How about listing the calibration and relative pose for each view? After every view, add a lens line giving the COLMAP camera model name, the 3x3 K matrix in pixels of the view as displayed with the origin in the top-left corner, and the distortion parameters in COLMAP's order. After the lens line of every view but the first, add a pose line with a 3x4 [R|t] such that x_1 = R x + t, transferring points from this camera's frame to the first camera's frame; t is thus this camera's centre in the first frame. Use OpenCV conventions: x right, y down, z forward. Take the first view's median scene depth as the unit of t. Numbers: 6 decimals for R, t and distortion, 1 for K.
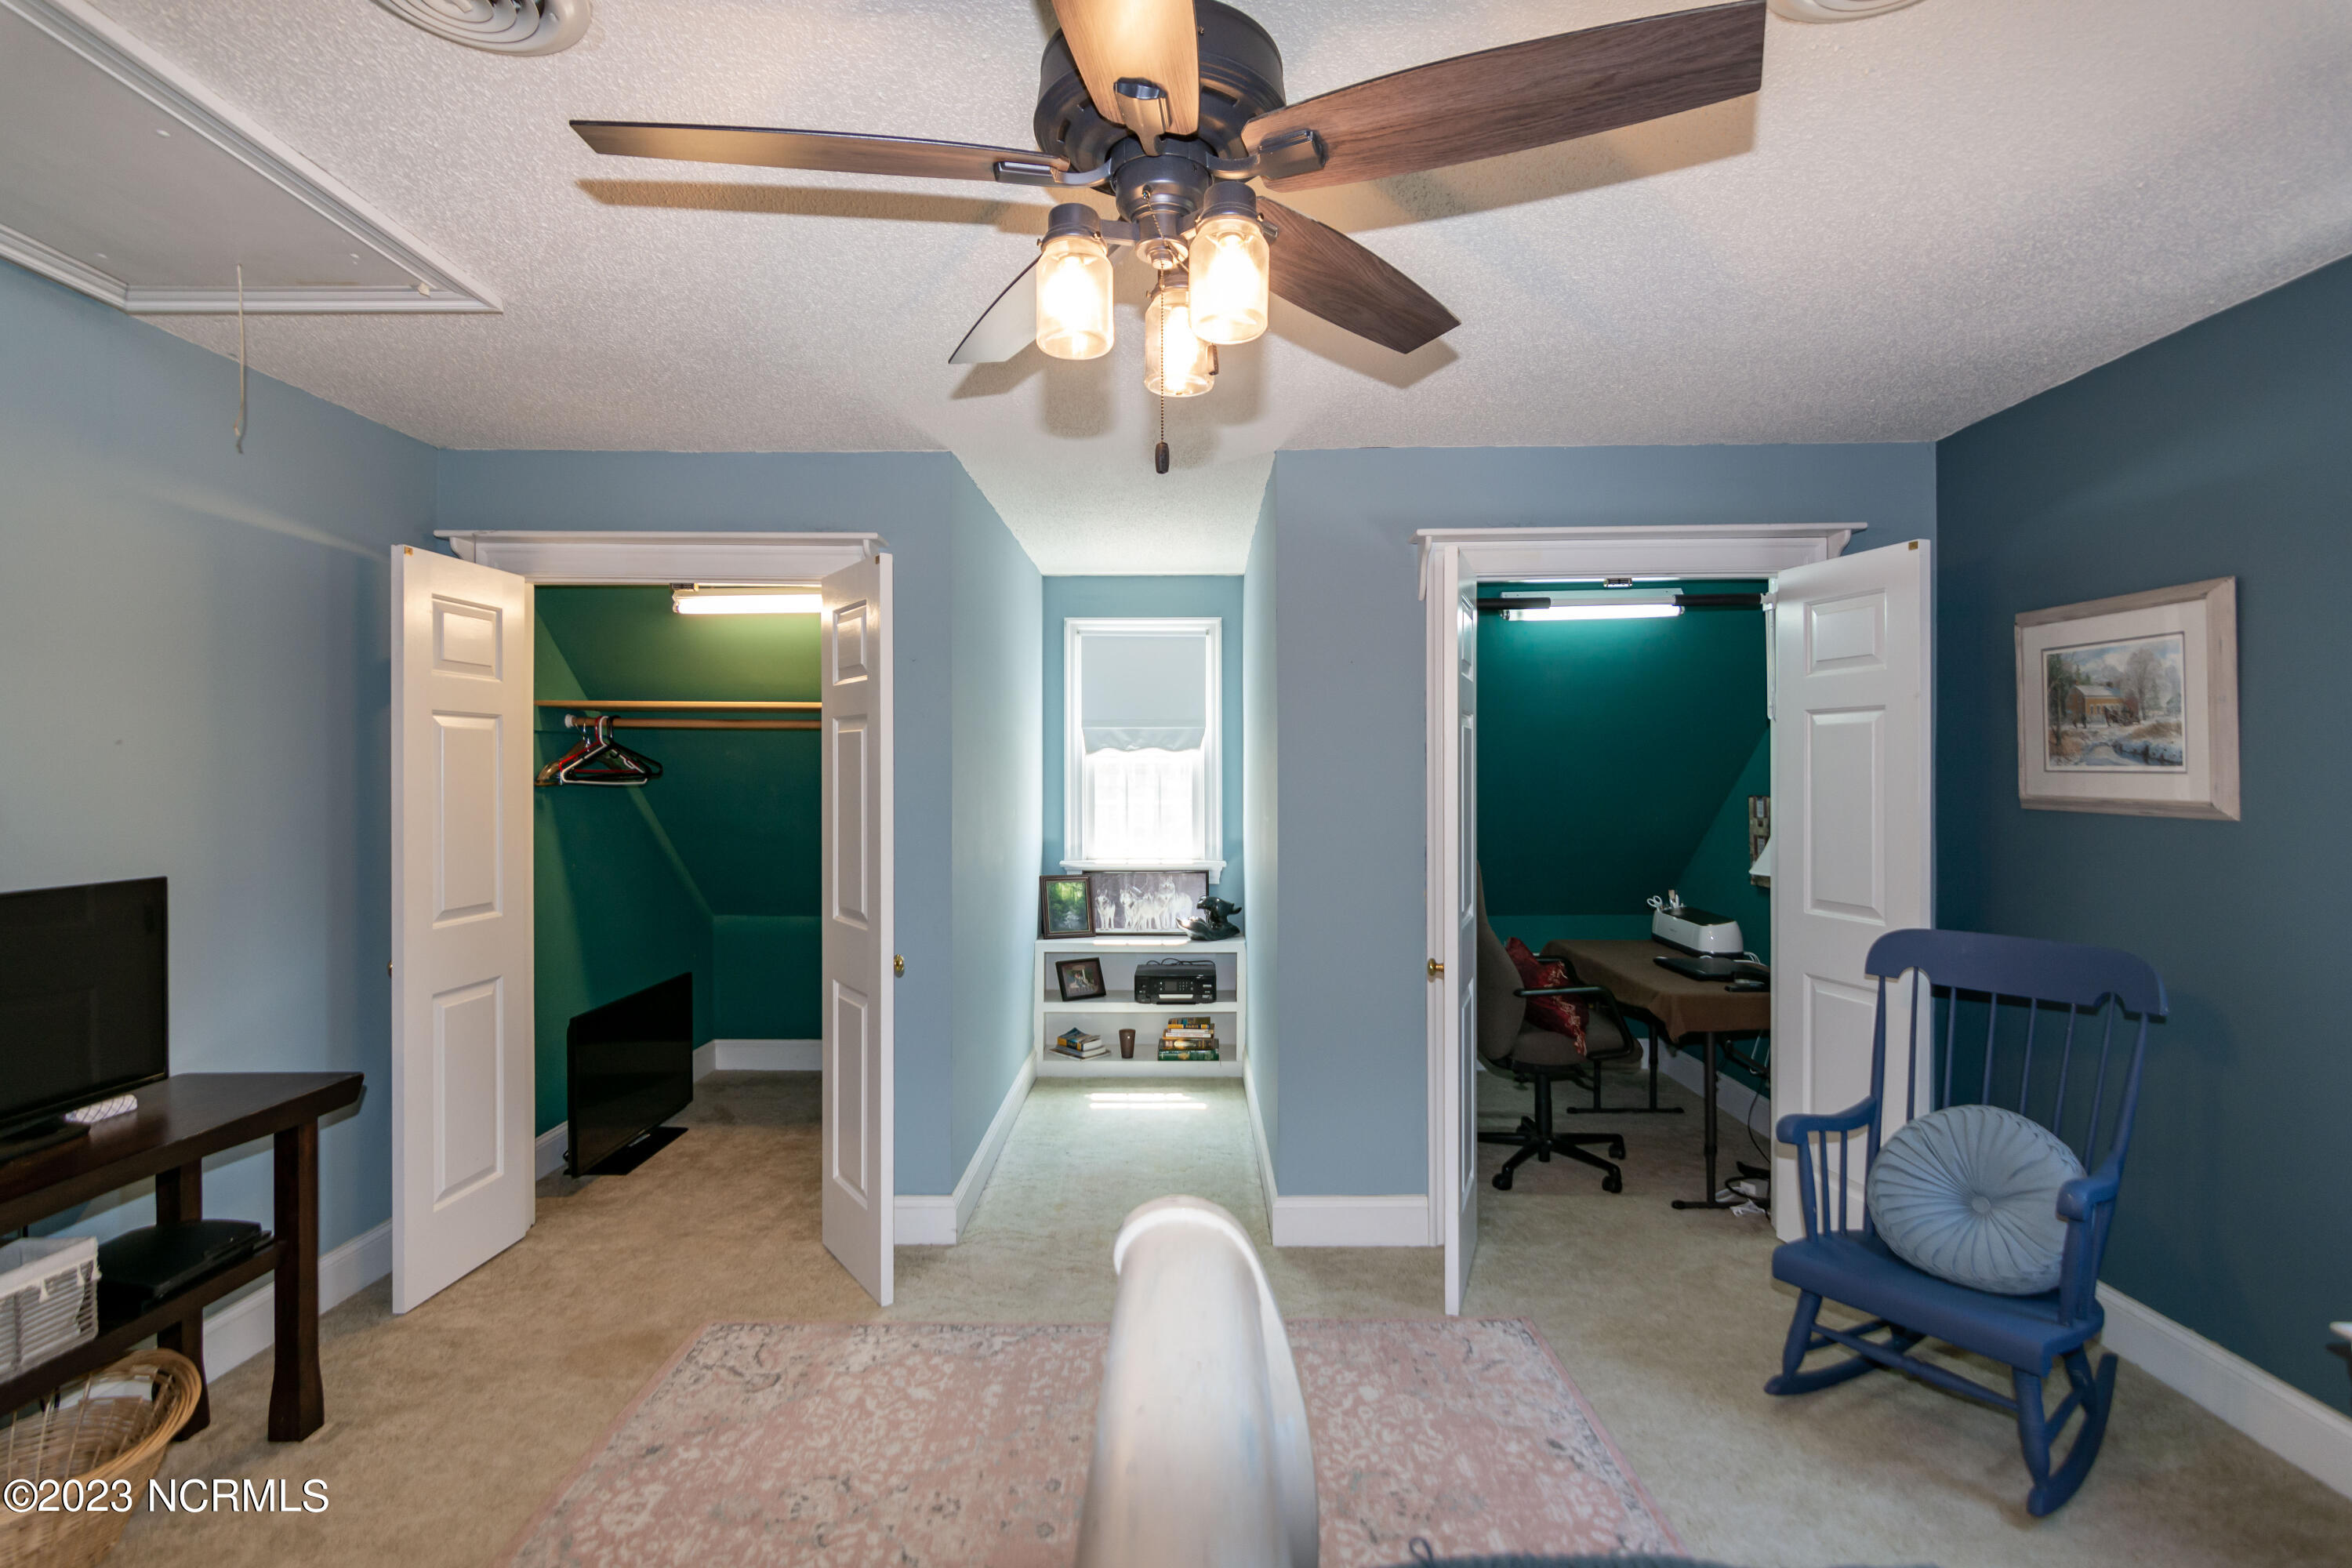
lens RADIAL K [[1177.0, 0, 1183.1], [0, 1177.0, 779.1], [0, 0, 1]] dist [0.003192, 0.002405]
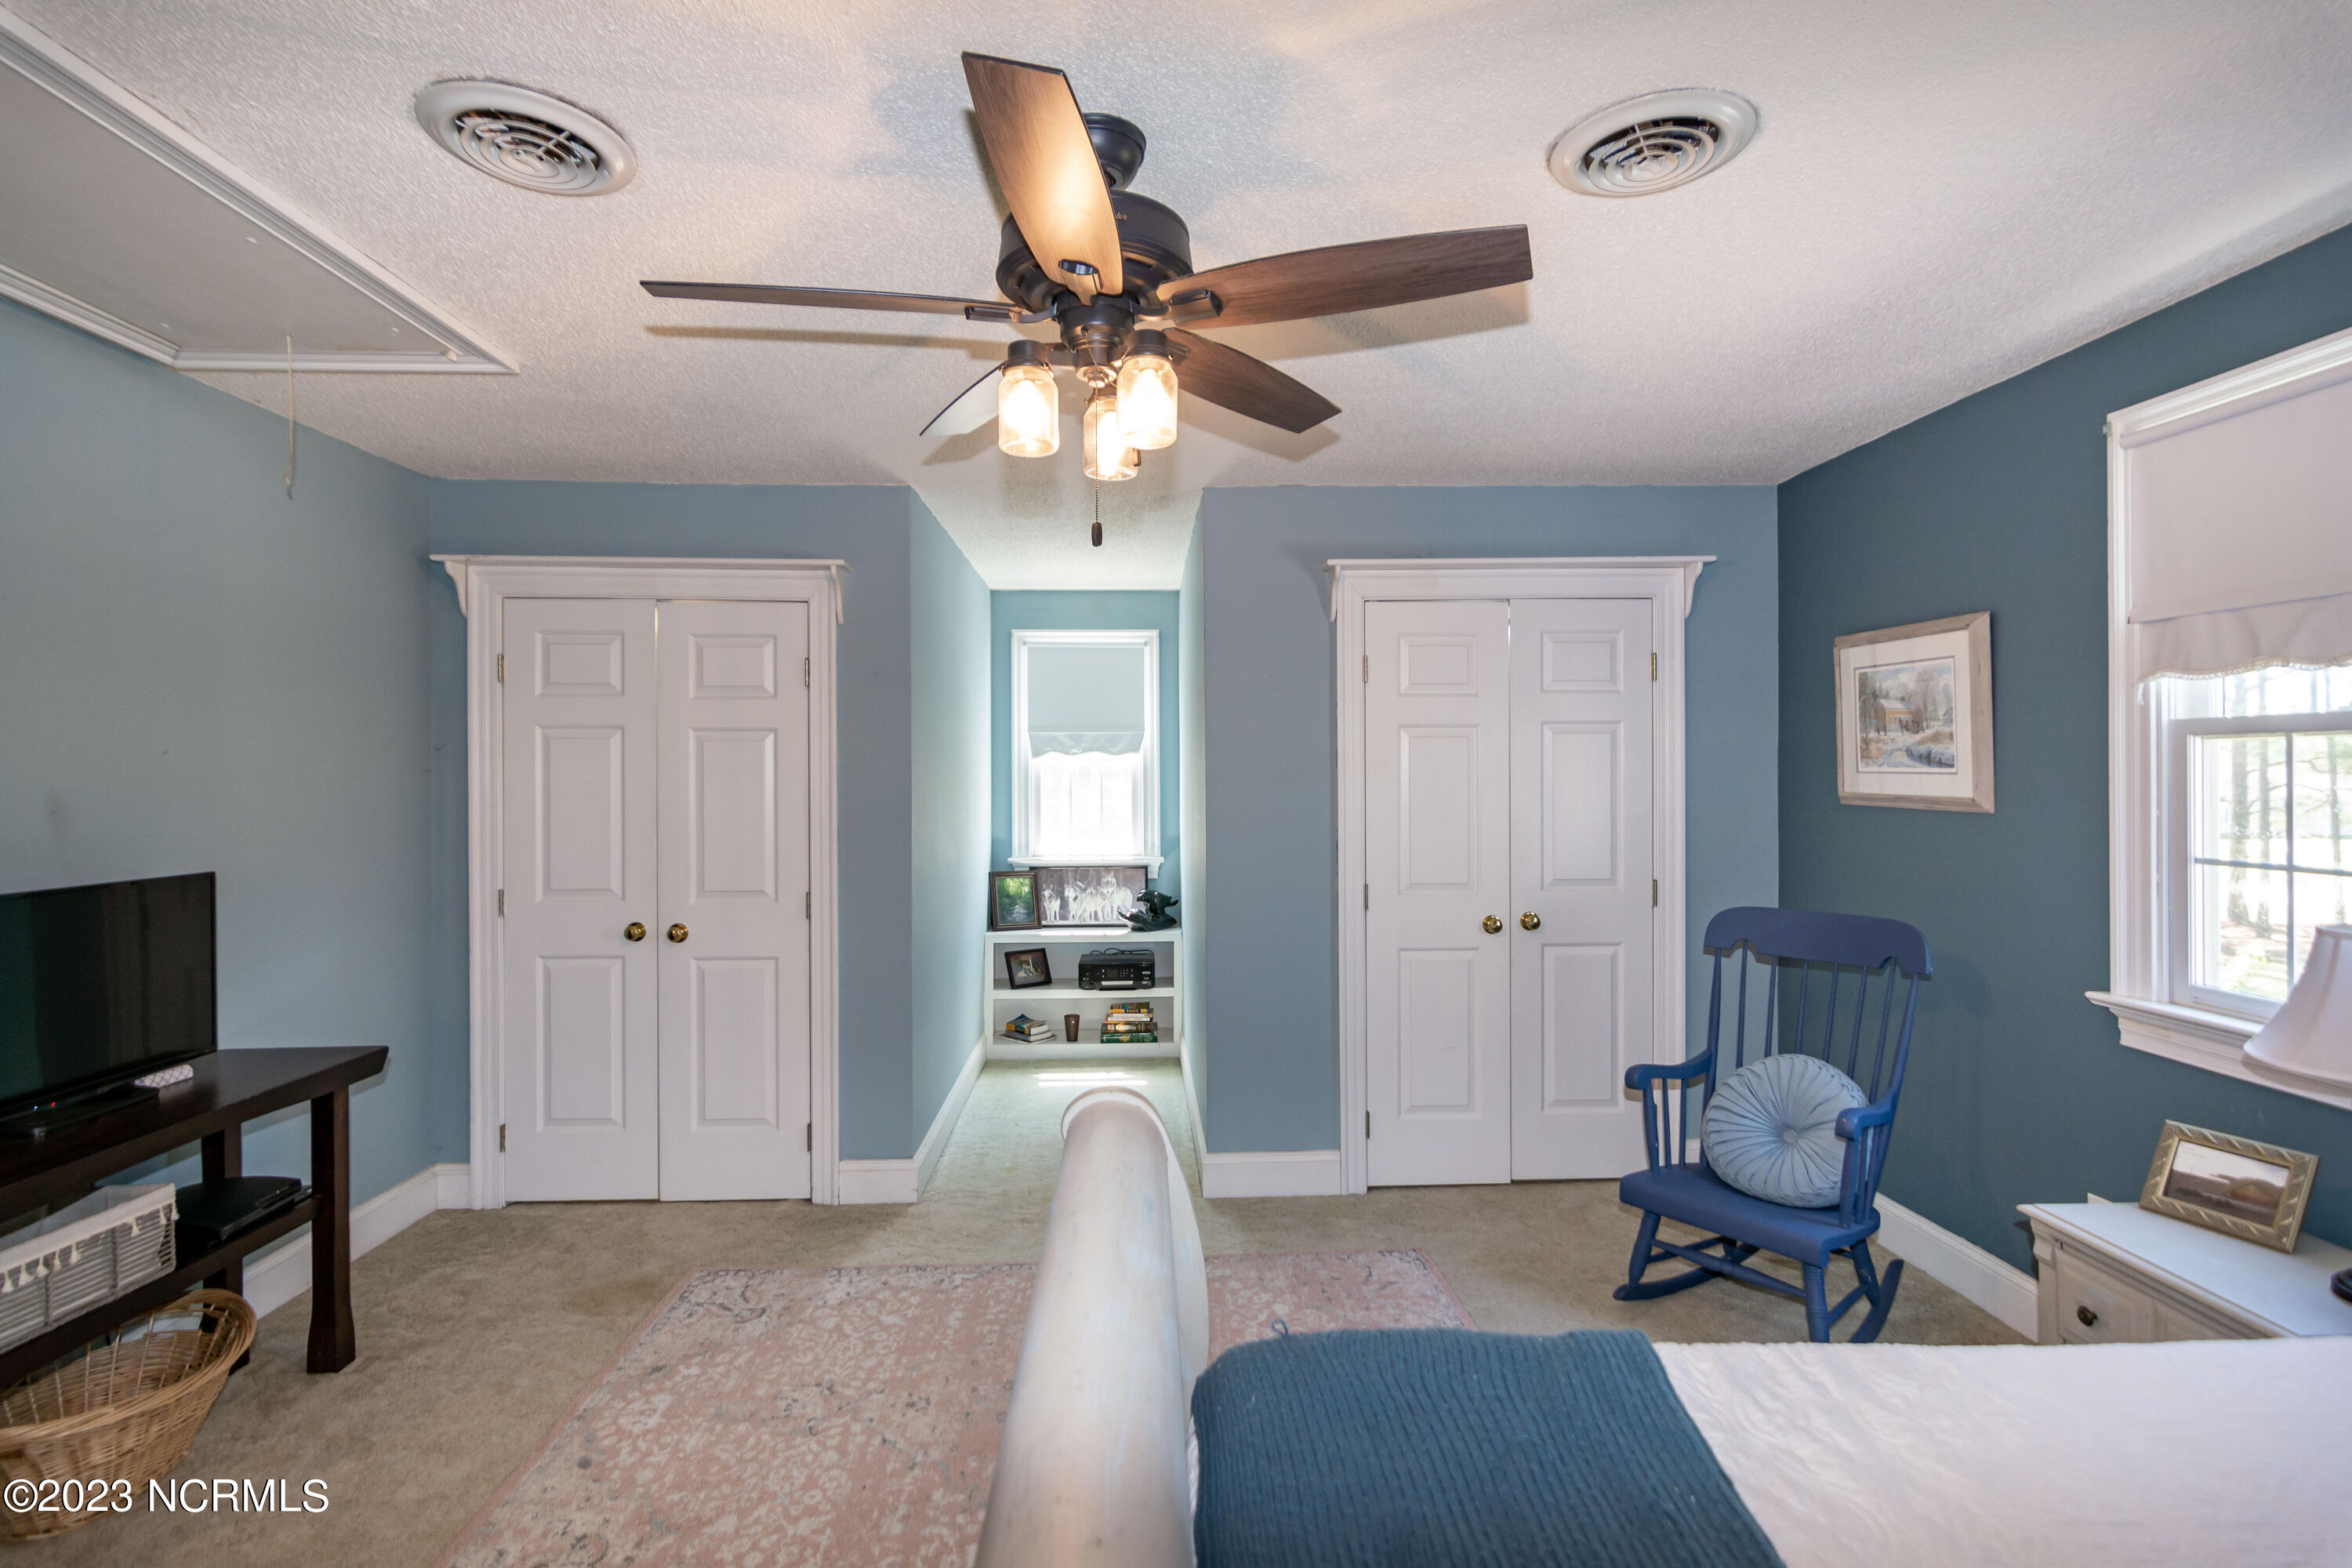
lens RADIAL K [[1177.0, 0, 1184.7], [0, 1177.0, 778.7], [0, 0, 1]] dist [0.003192, 0.002405]
pose [[0.998814, -0.003354, 0.048572, 0.007991], [0.003377, 0.999994, -0.000384, -0.002275], [-0.048571, 0.000547, 0.998820, -0.158652]]
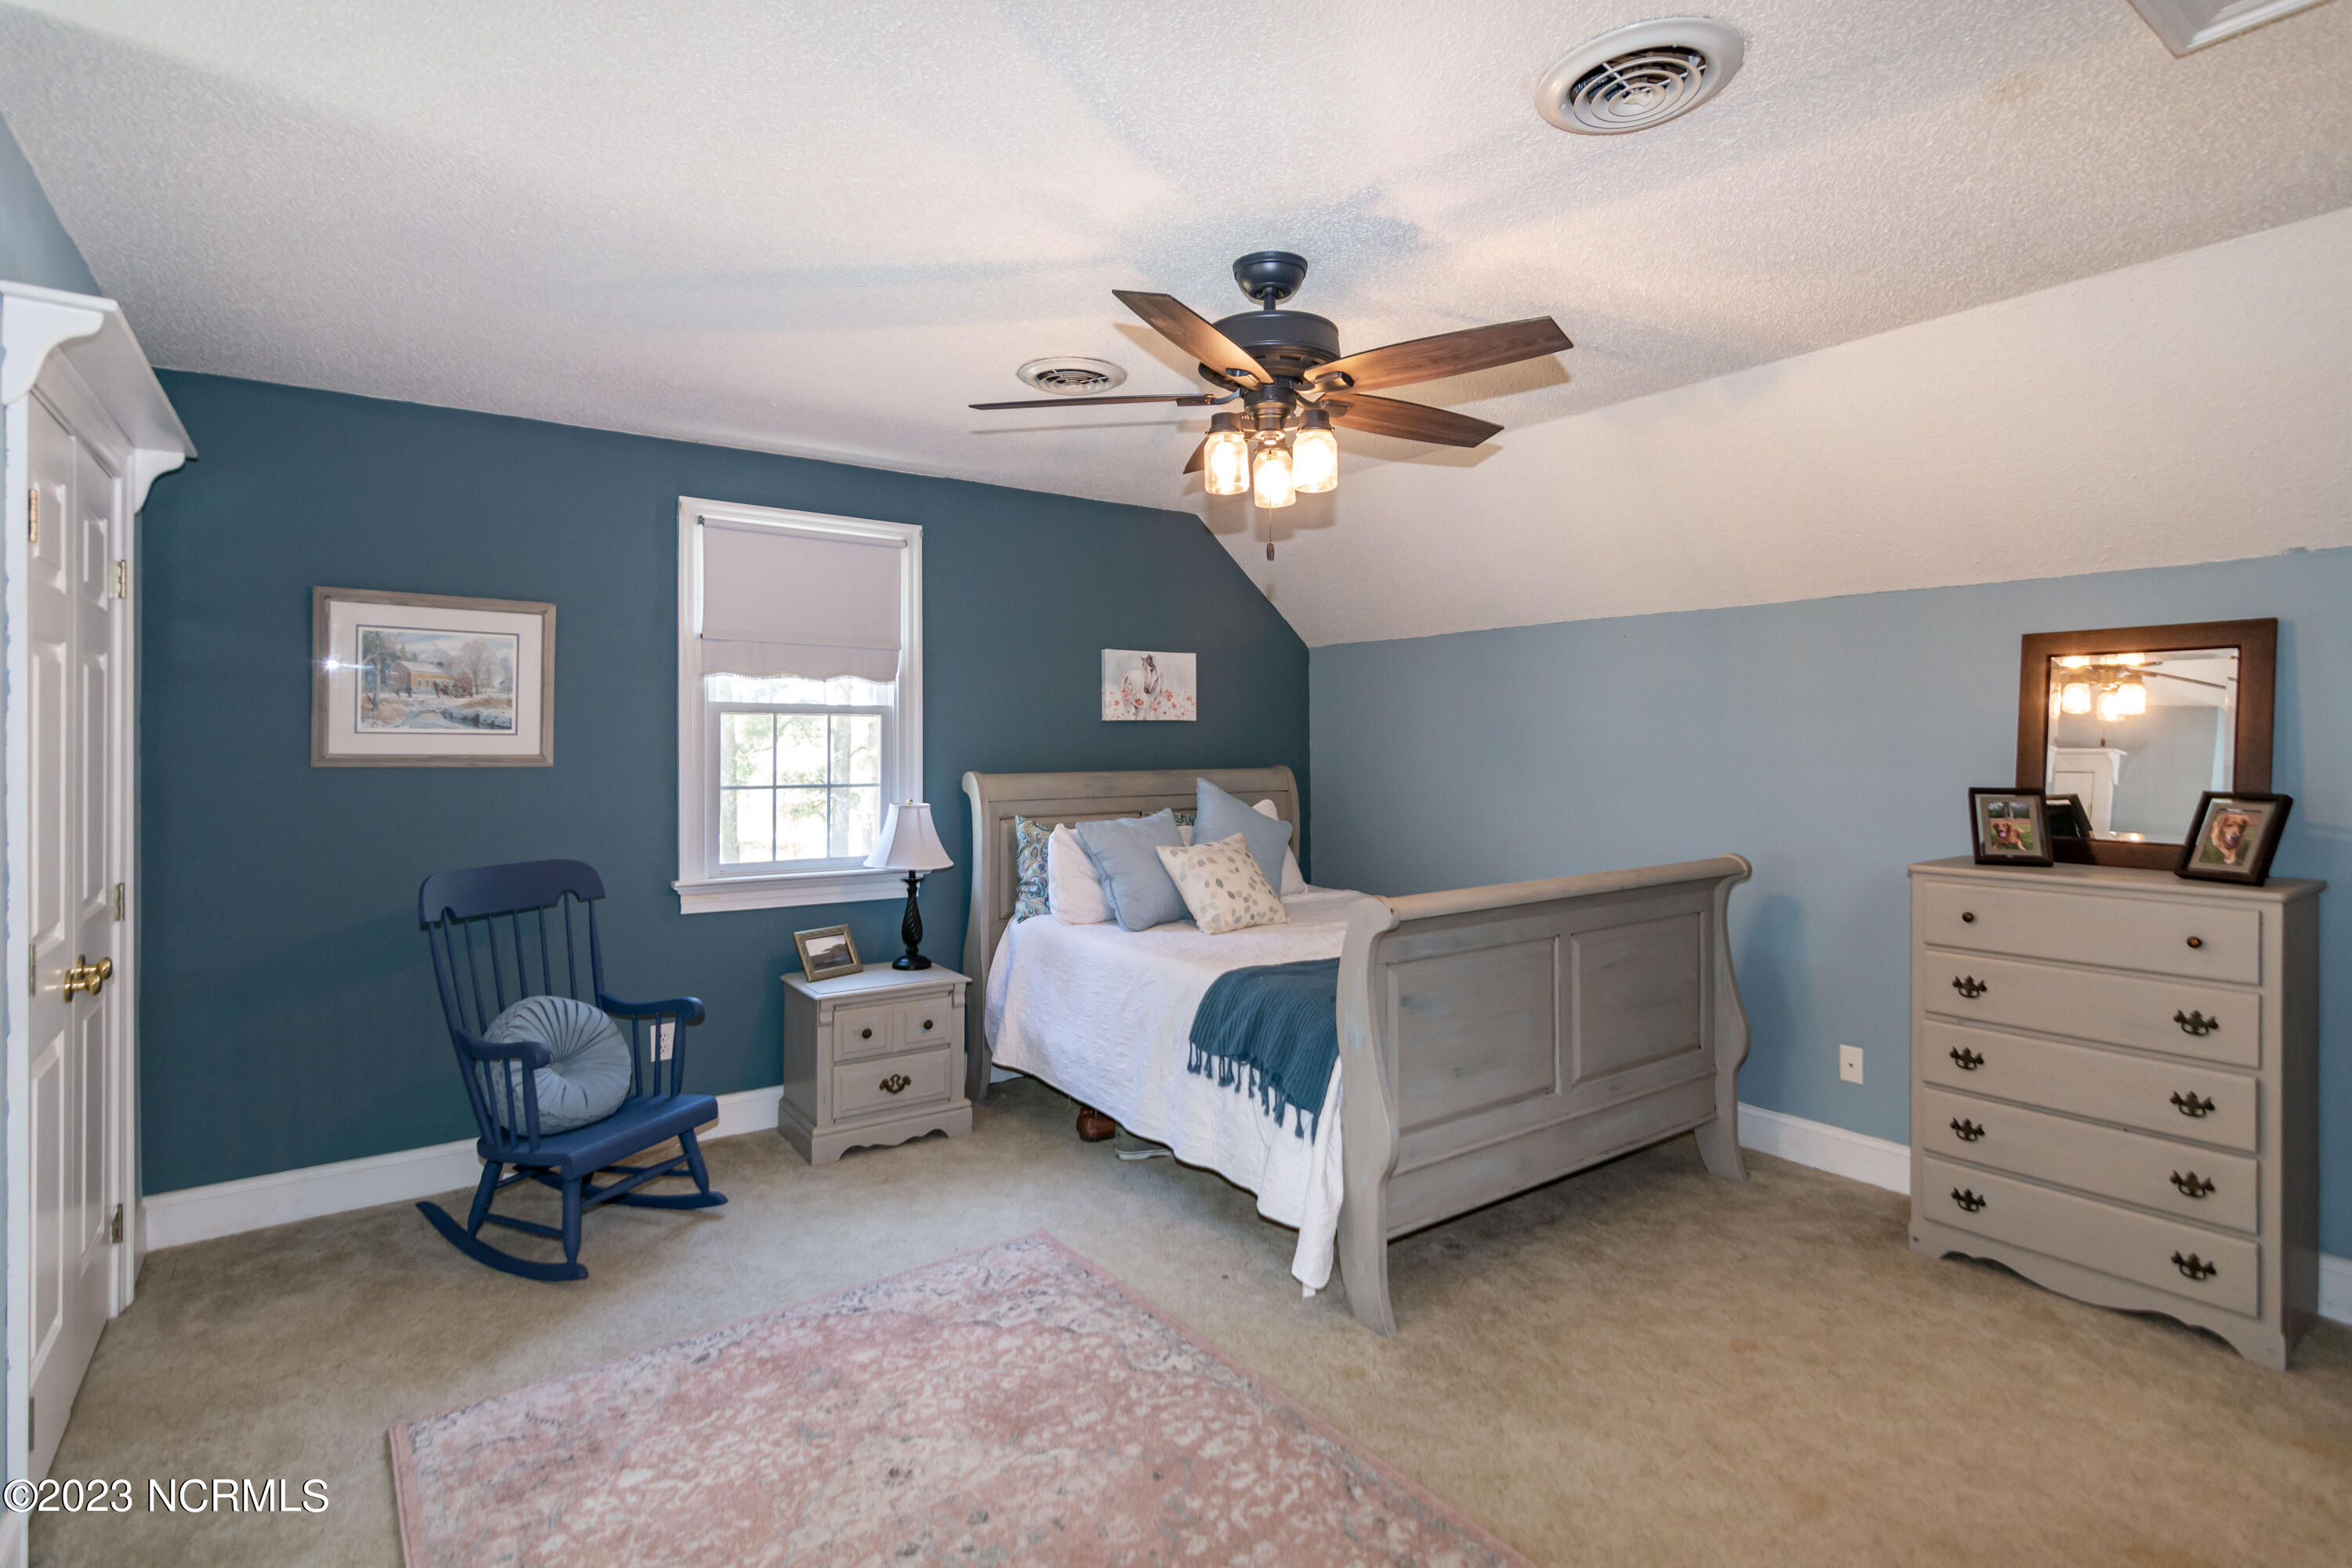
lens RADIAL K [[1177.0, 0, 1167.7], [0, 1177.0, 738.4], [0, 0, 1]] dist [0.003192, 0.002405]
pose [[-0.589431, -0.006381, 0.807794, -0.752345], [0.000118, 0.999968, 0.007986, -0.011567], [-0.807819, 0.004802, -0.589411, 1.205976]]
